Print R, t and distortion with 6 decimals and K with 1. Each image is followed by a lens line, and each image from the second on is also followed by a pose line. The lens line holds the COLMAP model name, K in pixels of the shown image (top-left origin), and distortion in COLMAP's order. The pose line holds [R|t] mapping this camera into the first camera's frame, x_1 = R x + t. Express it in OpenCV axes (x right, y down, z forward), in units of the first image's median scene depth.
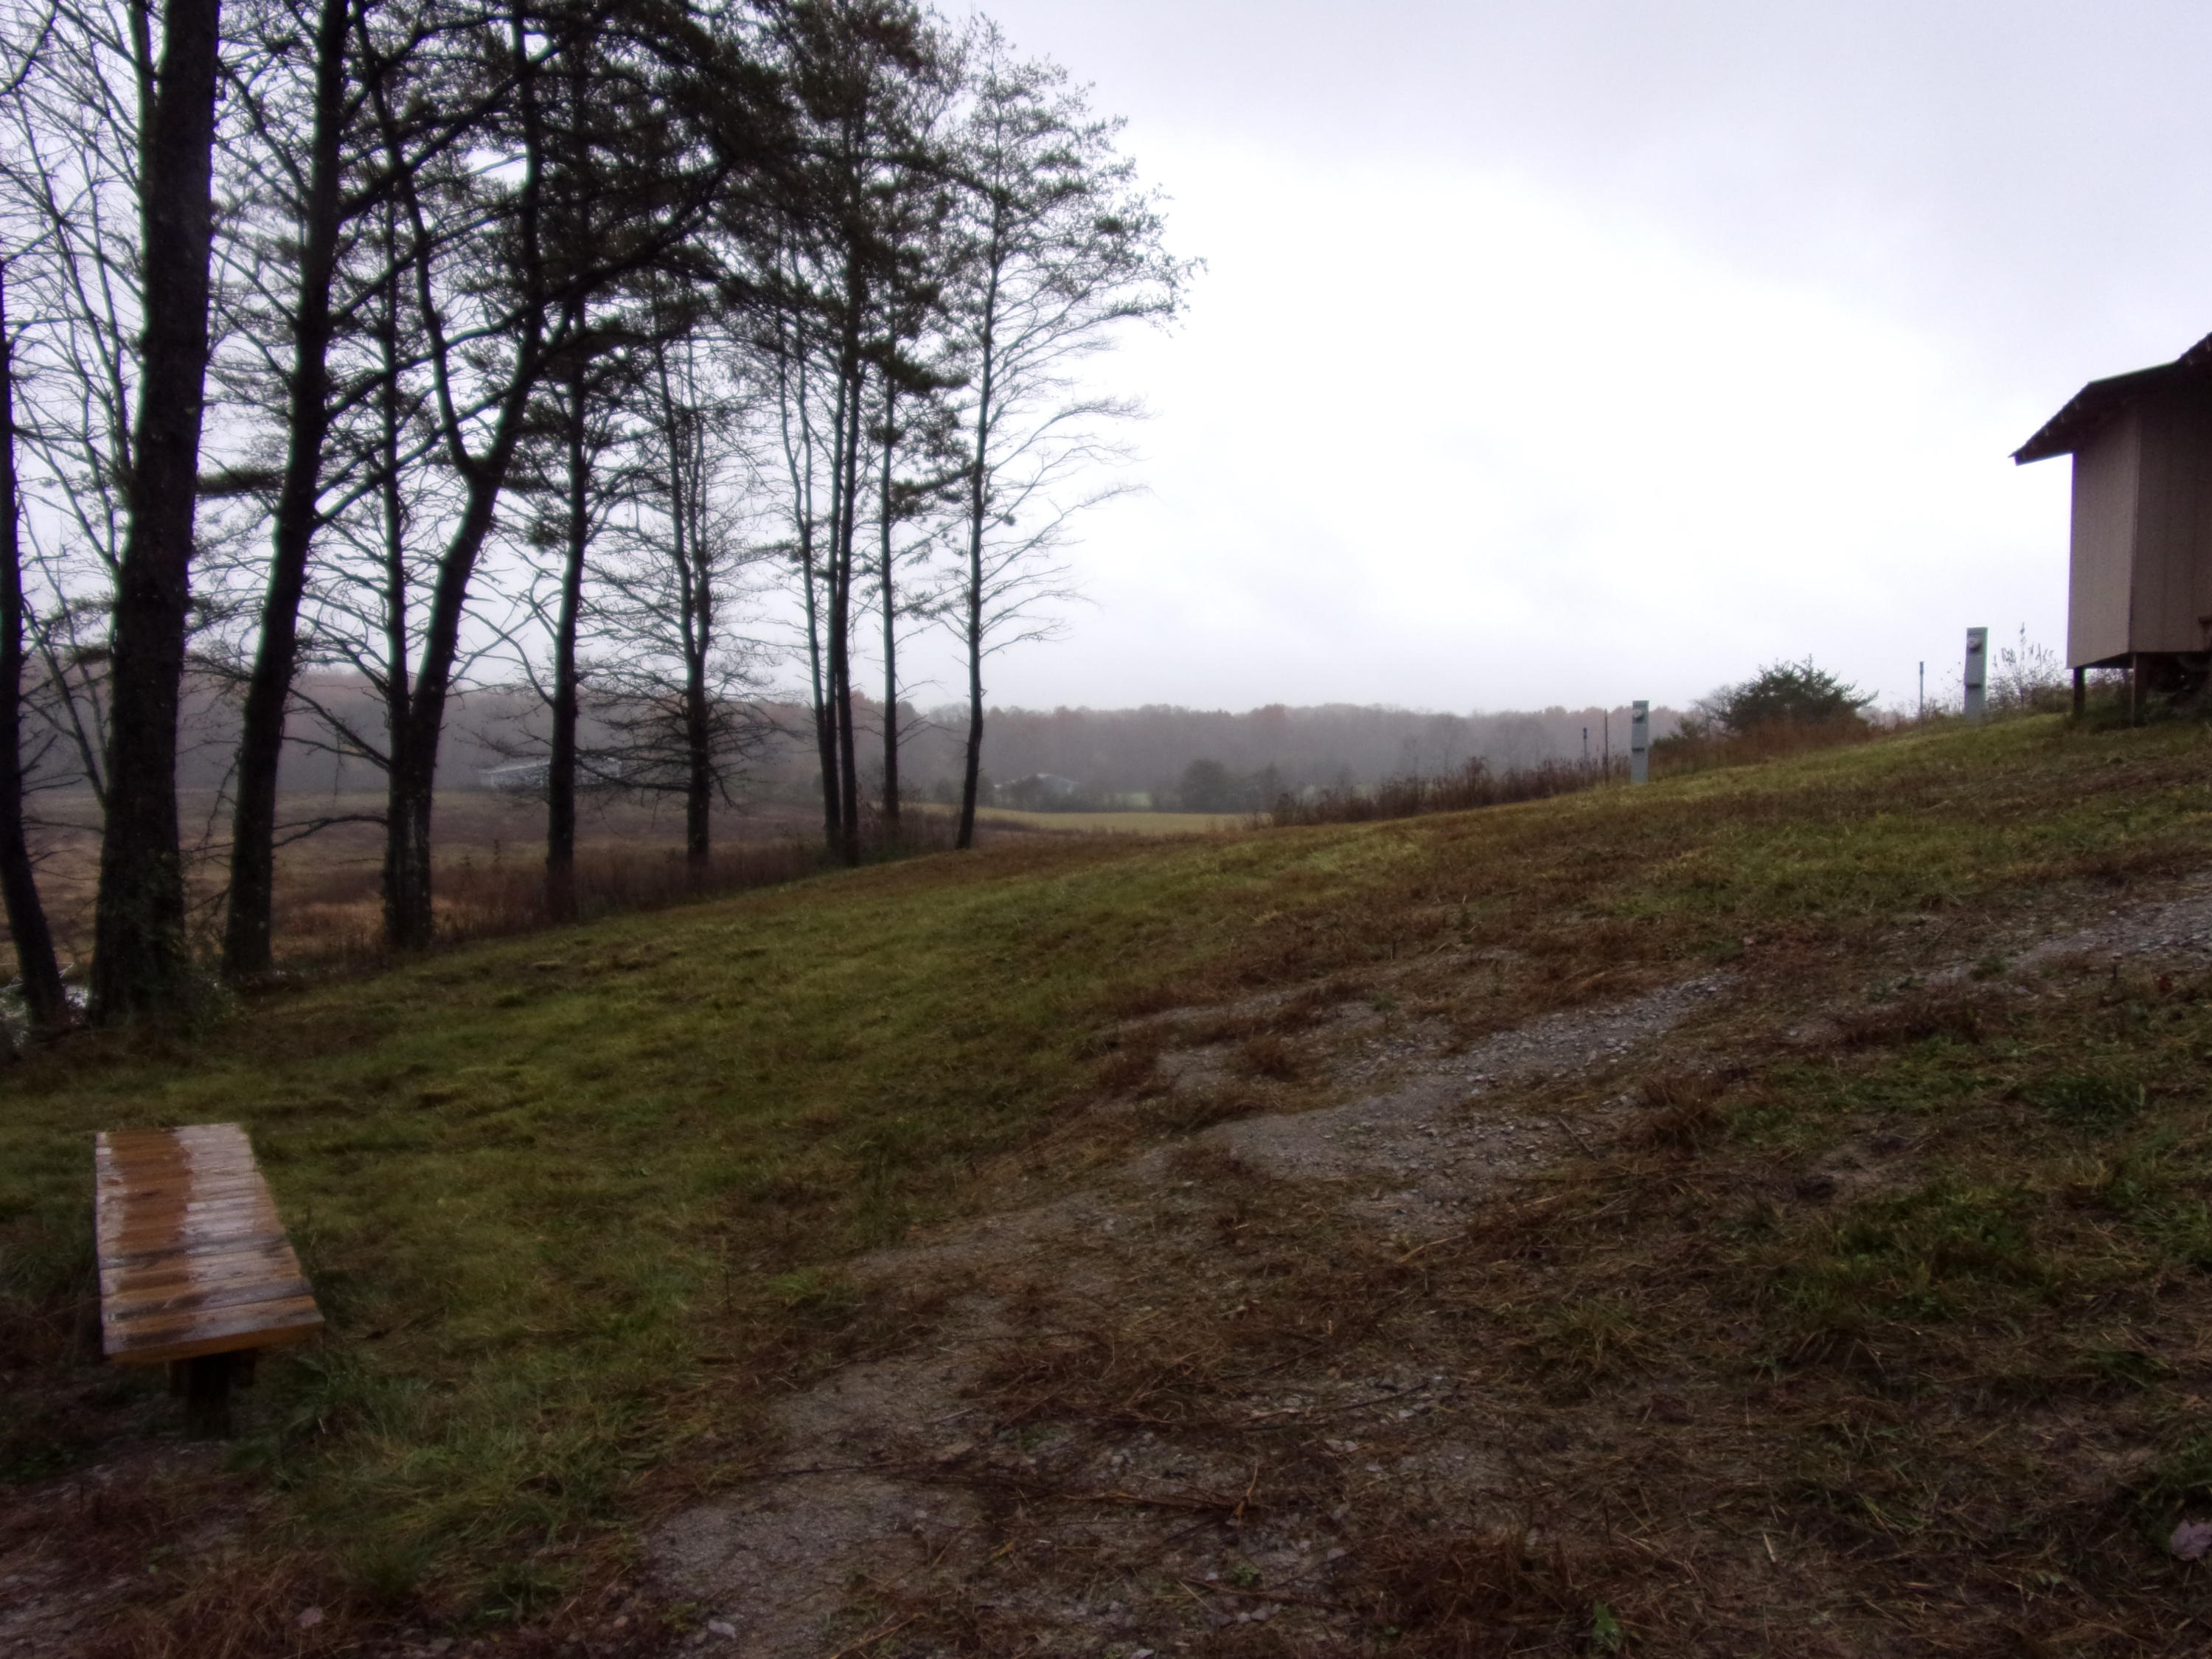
lens RADIAL K [[1660.5, 0, 1104.9], [0, 1660.5, 835.4], [0, 0, 1]] dist [-0.000766, -0.011347]
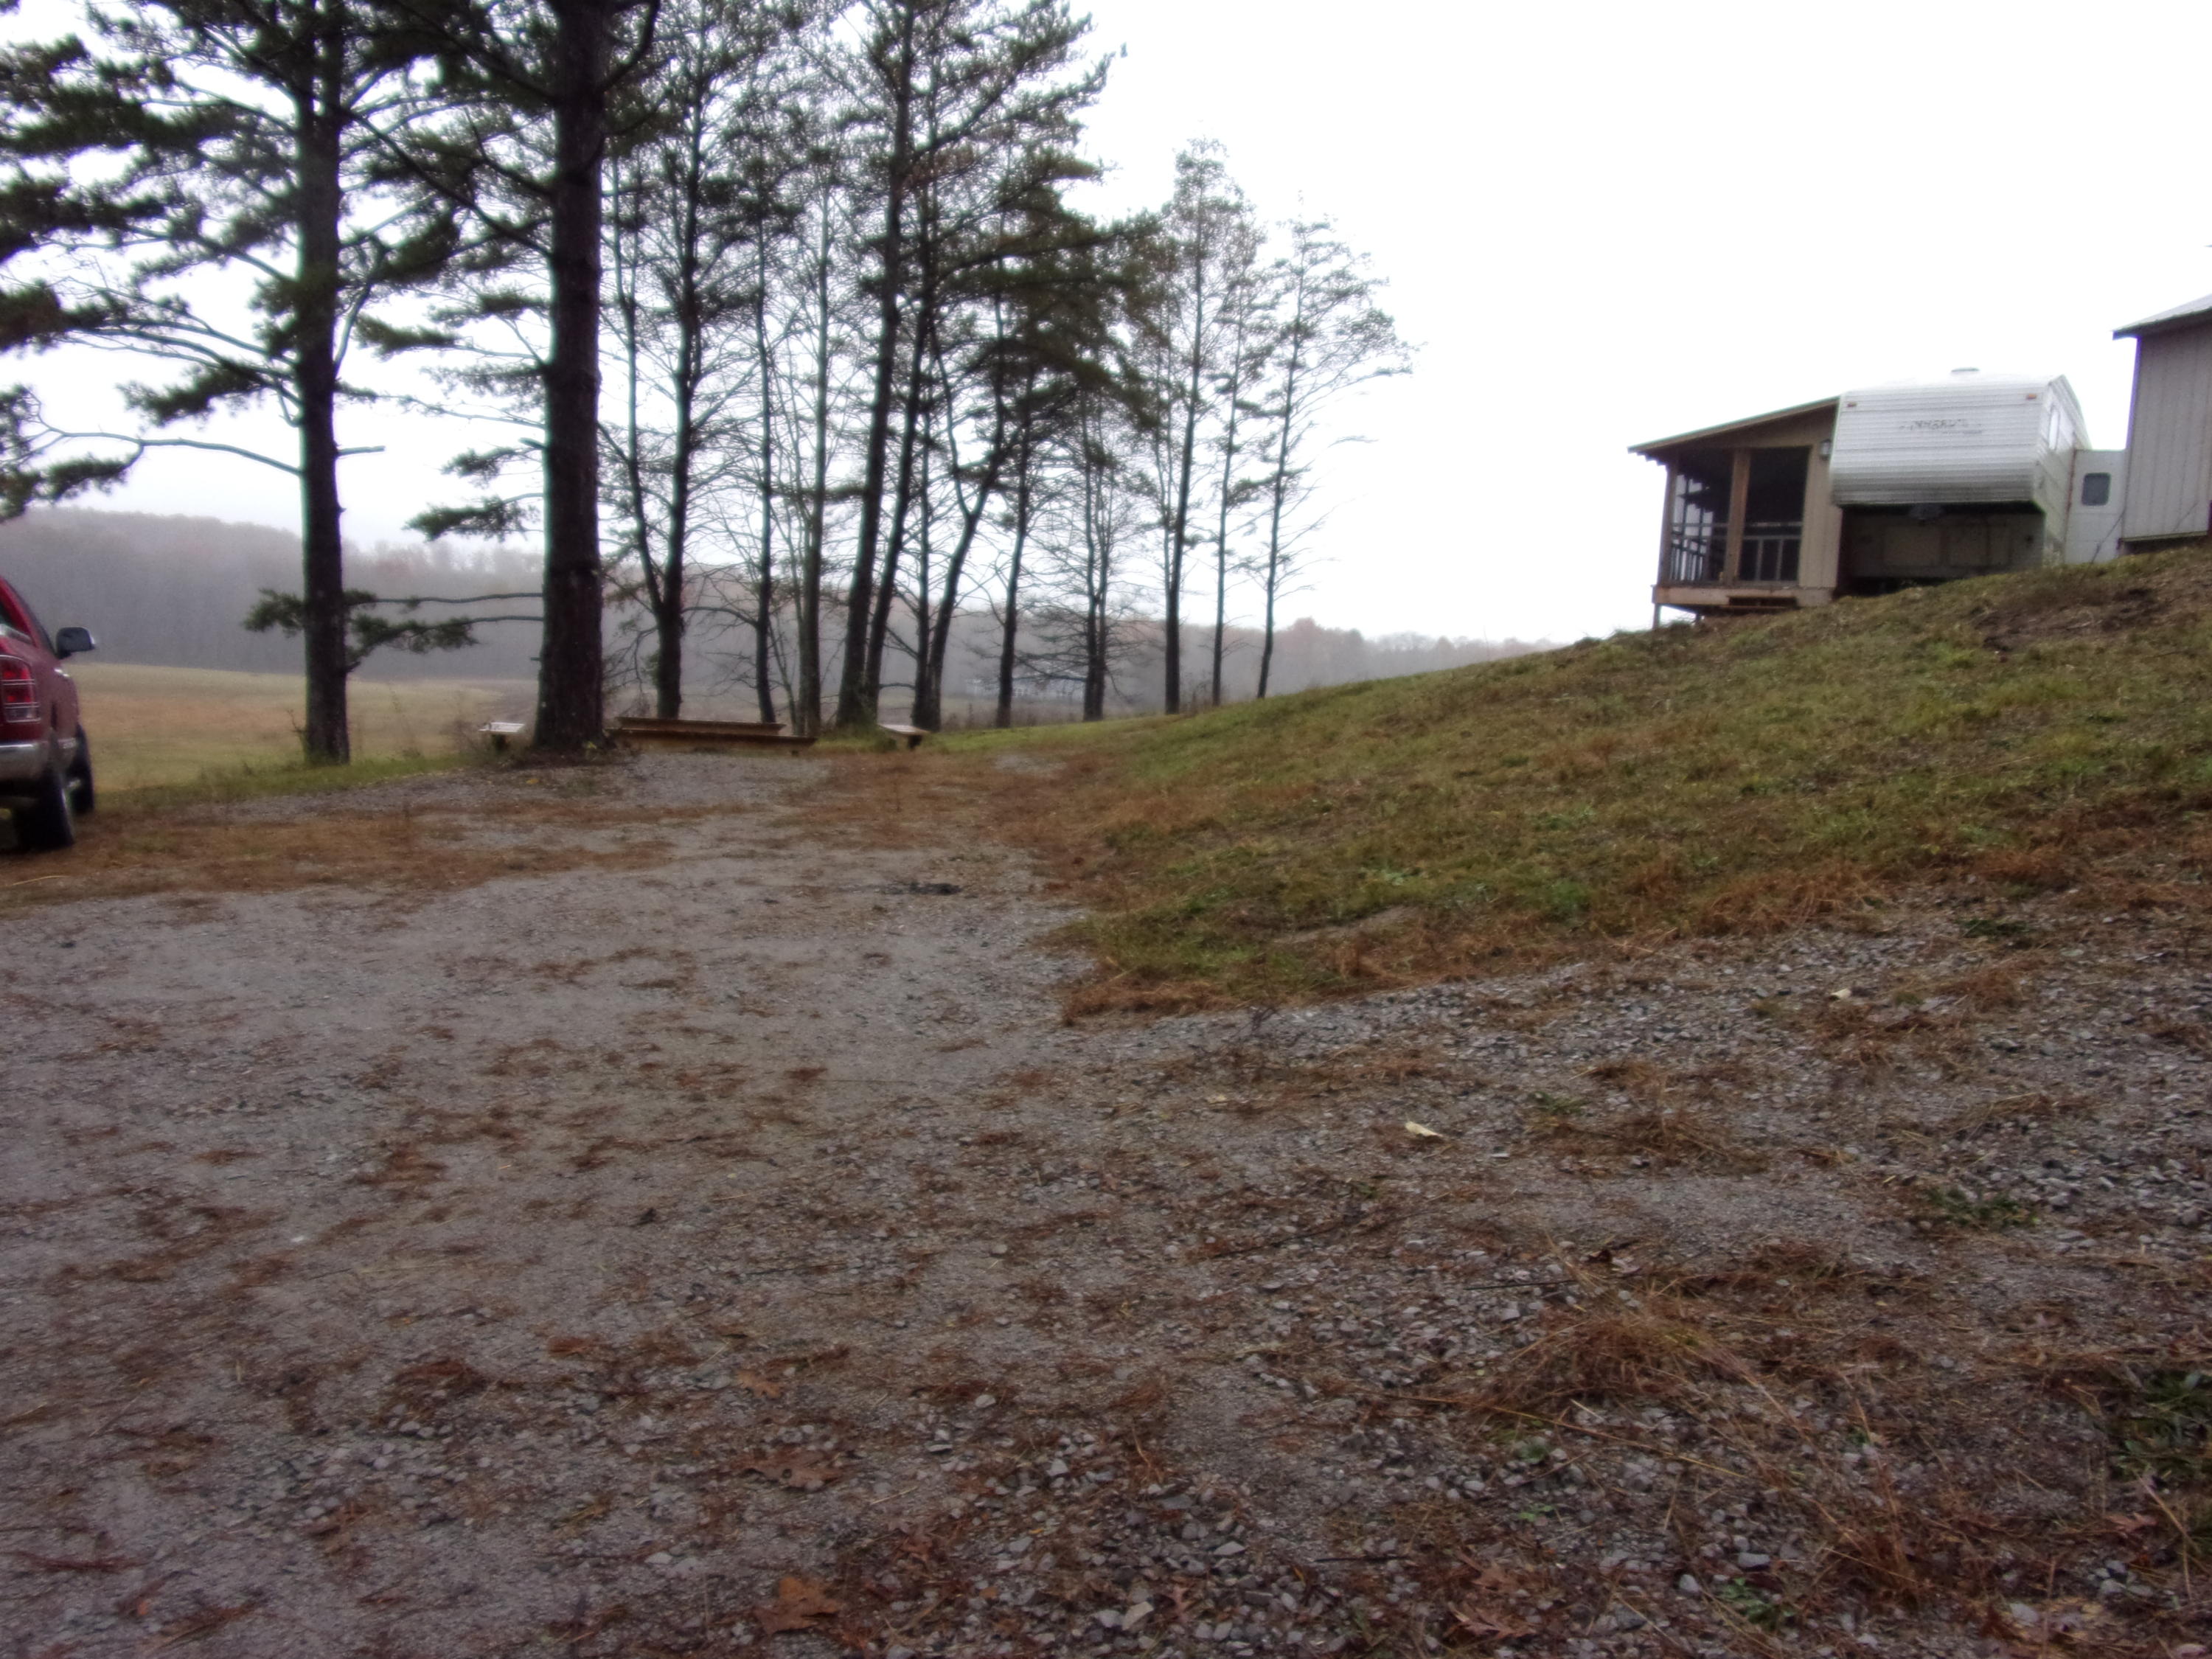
lens RADIAL K [[1660.5, 0, 1104.9], [0, 1660.5, 835.4], [0, 0, 1]] dist [-0.000766, -0.011347]
pose [[0.961081, 0.063475, -0.268876, 0.207186], [-0.051578, 0.997361, 0.051091, 0.039349], [0.271409, -0.035234, 0.961819, -0.542840]]
